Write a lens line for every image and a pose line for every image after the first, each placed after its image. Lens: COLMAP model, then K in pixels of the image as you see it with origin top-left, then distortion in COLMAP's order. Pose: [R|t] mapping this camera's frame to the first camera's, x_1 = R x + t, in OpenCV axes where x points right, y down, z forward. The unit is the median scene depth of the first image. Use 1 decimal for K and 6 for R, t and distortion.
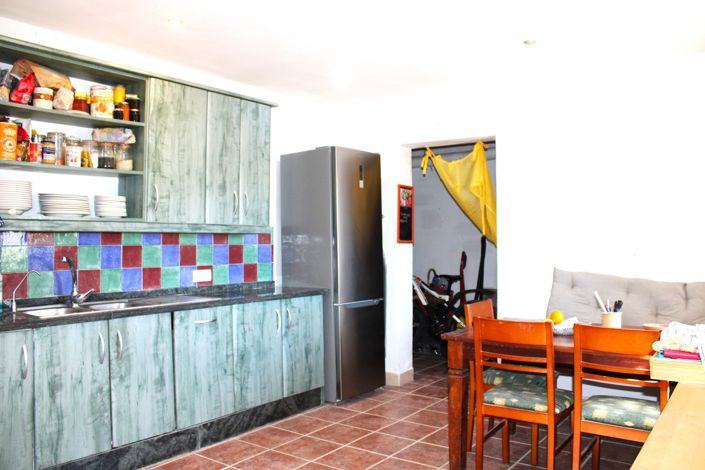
lens RADIAL K [[597.2, 0, 352.5], [0, 597.2, 235.0], [0, 0, 1]] dist [-0.060175, 0.008363]
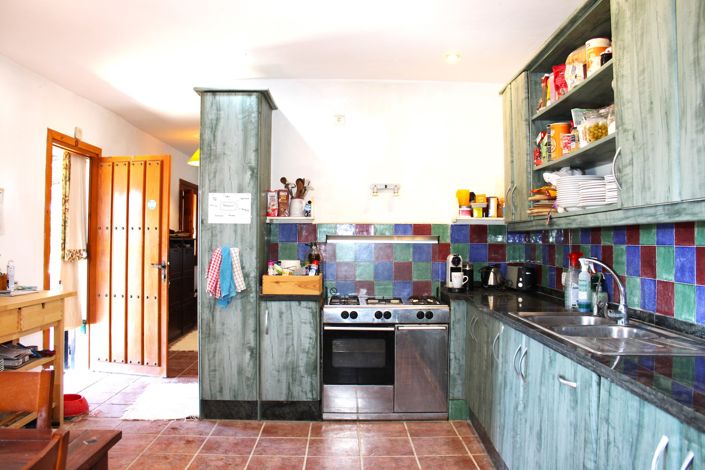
lens RADIAL K [[597.2, 0, 352.5], [0, 597.2, 235.0], [0, 0, 1]] dist [-0.060175, 0.008363]
pose [[-0.799516, -0.003433, -0.600636, 0.257331], [0.007167, 0.999858, -0.015255, 0.013217], [0.600603, -0.016501, -0.799377, 1.330585]]
